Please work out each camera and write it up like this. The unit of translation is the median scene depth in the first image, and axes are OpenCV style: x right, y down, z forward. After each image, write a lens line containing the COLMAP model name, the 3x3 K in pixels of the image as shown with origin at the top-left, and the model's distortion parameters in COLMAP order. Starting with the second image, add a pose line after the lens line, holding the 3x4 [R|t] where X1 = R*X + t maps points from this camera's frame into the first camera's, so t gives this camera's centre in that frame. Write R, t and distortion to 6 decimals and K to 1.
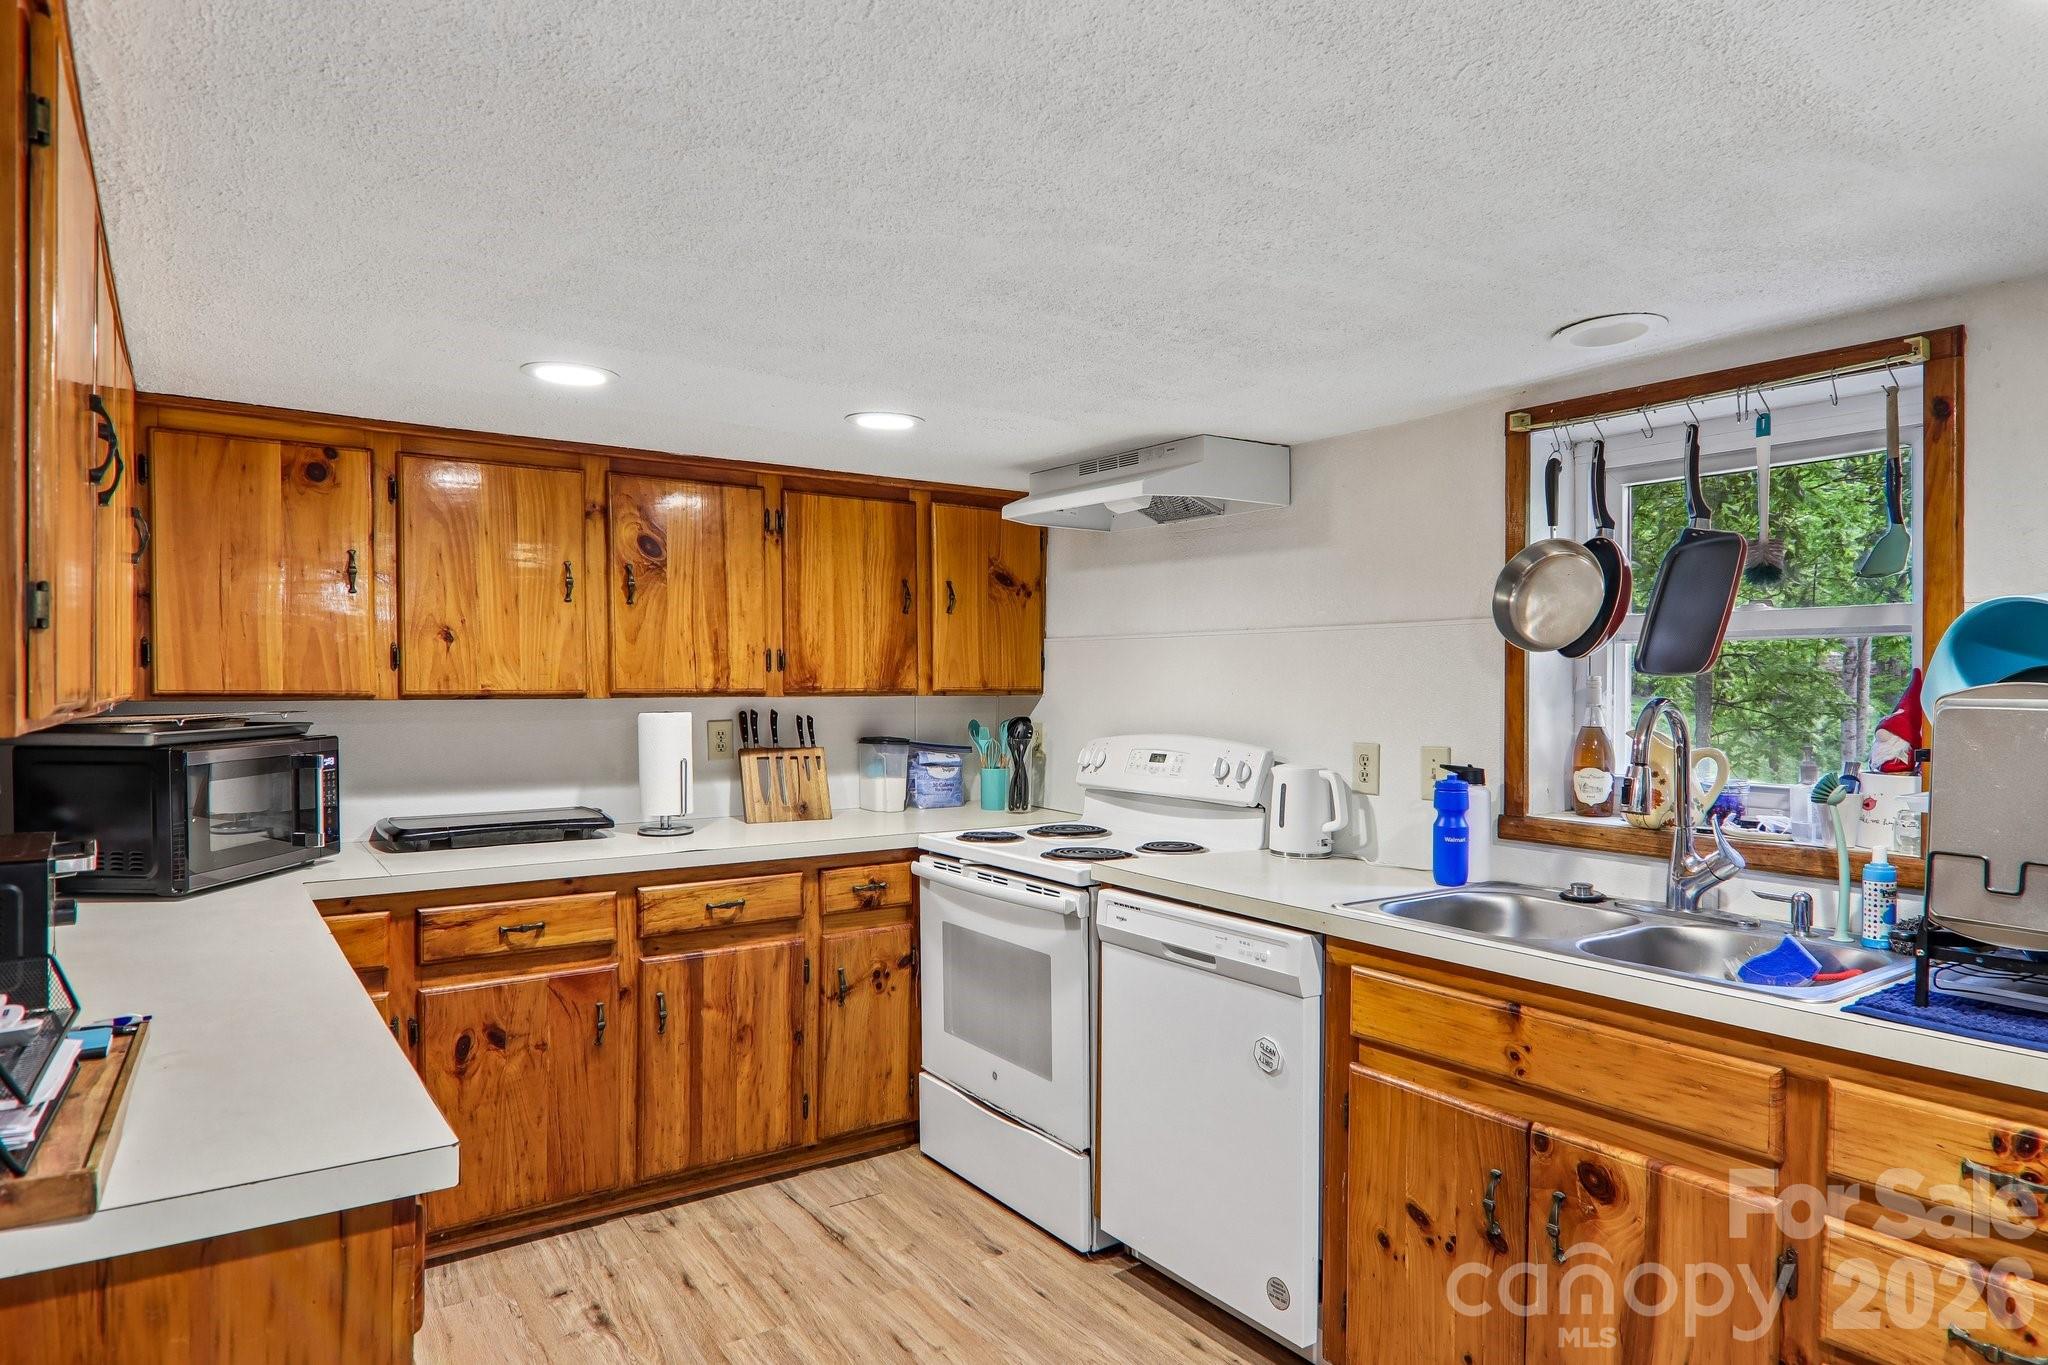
lens RADIAL K [[1178.6, 0, 1023.0], [0, 1178.6, 730.9], [0, 0, 1]] dist [0.004777, -0.024695]
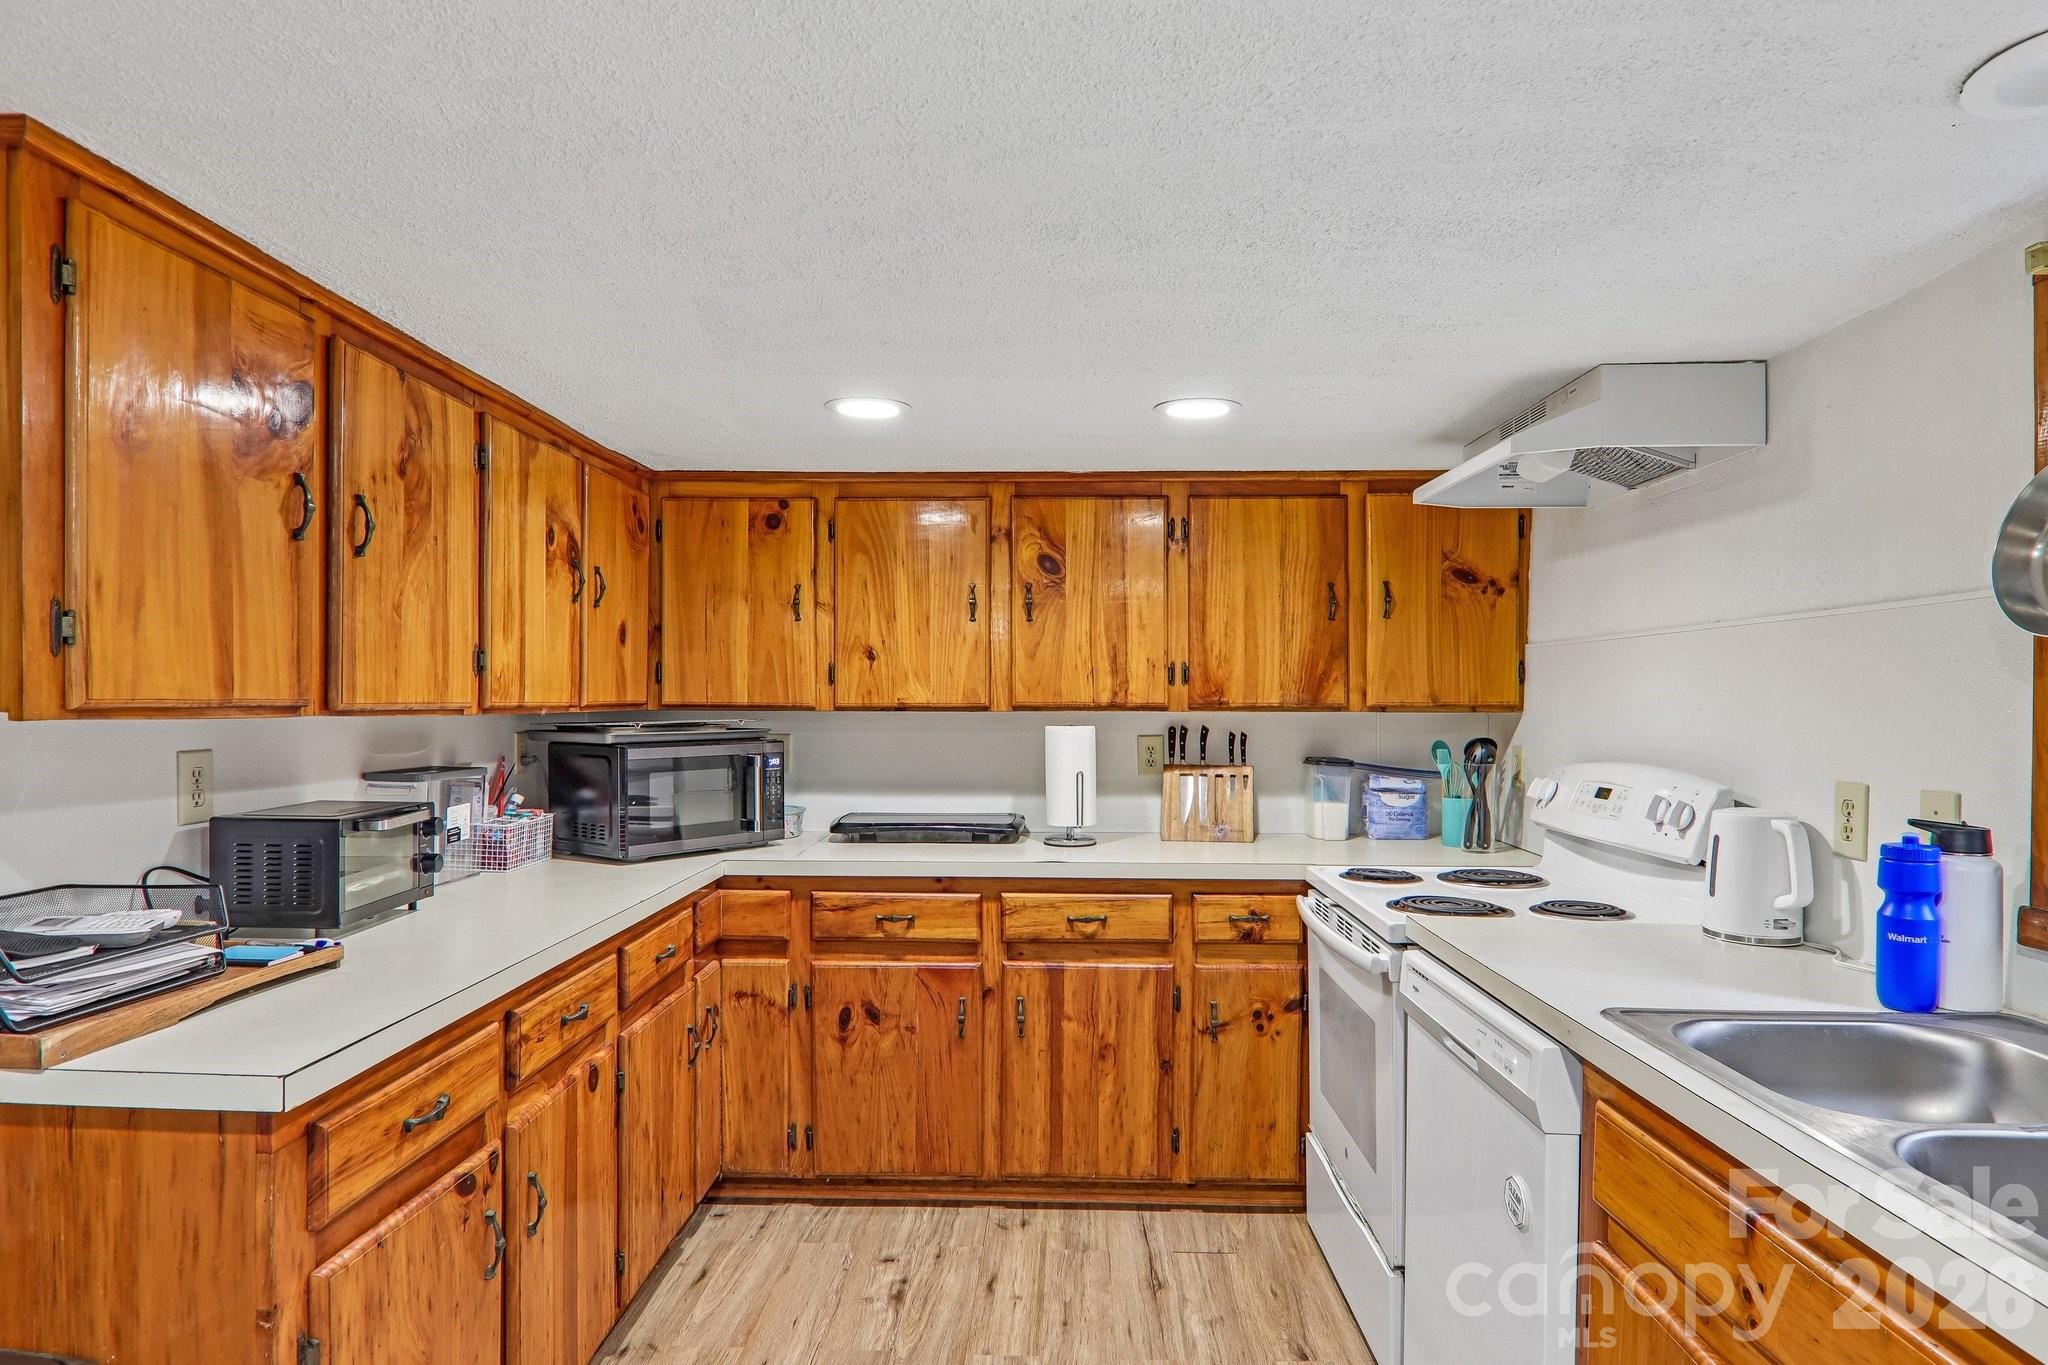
lens RADIAL K [[1157.8, 0, 1033.2], [0, 1157.8, 744.1], [0, 0, 1]] dist [0.001248, -0.020247]
pose [[0.806564, 0.021841, -0.590743, 0.293590], [-0.025914, 0.999663, 0.001578, -0.000650], [0.590578, 0.014035, 0.806859, 0.187905]]
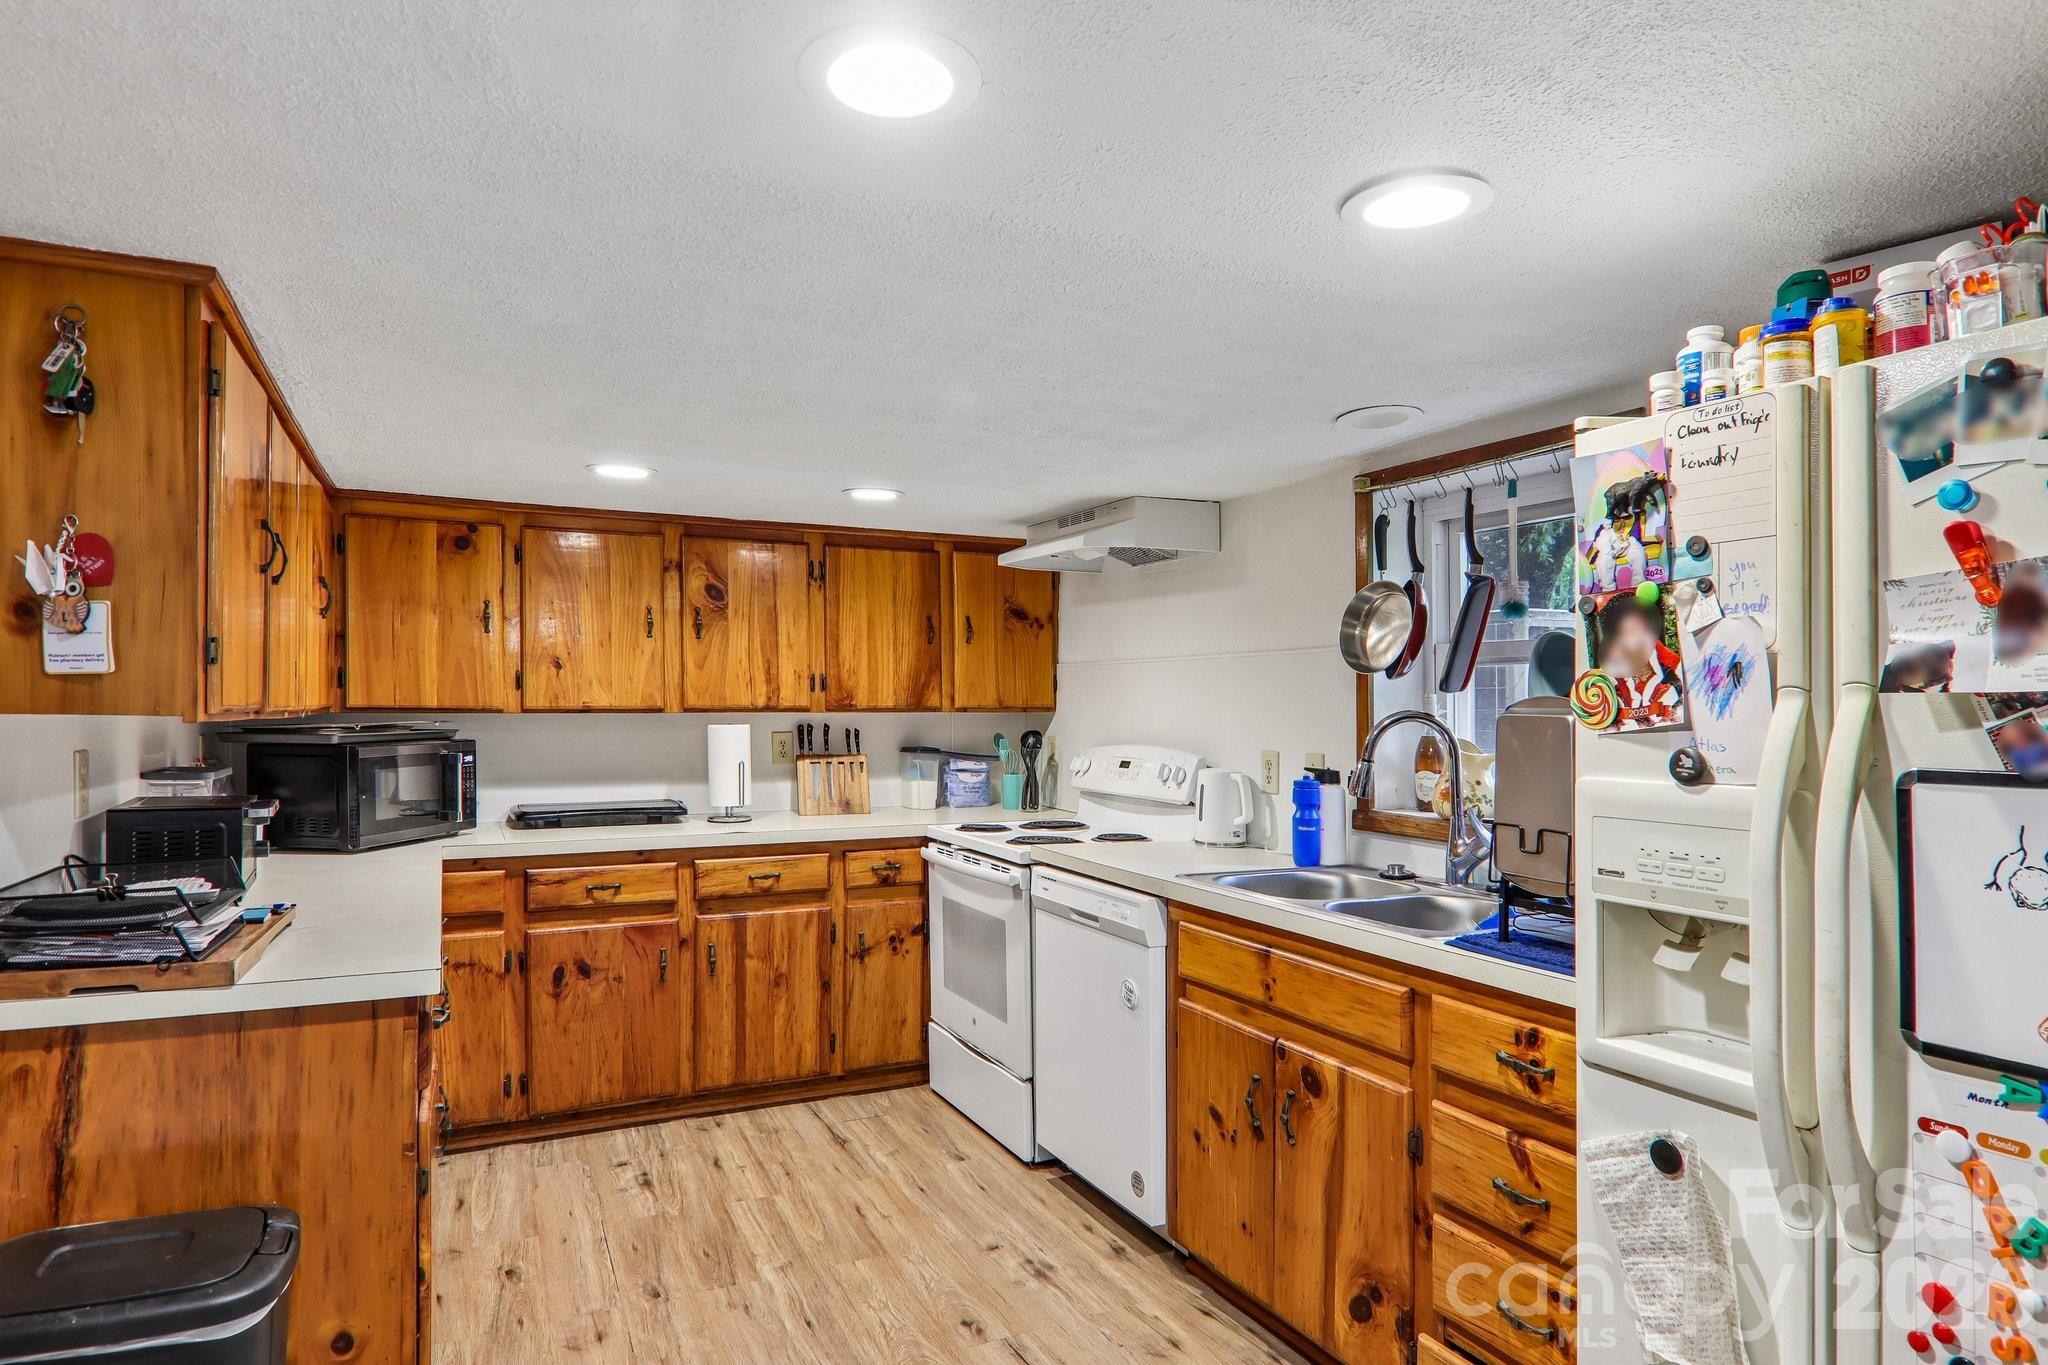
lens RADIAL K [[1157.8, 0, 1033.2], [0, 1157.8, 744.1], [0, 0, 1]] dist [0.001248, -0.020247]
pose [[0.988763, 0.005862, -0.149374, 0.222312], [-0.006978, 0.999952, -0.006948, 0.012793], [0.149327, 0.007912, 0.988756, -0.188363]]
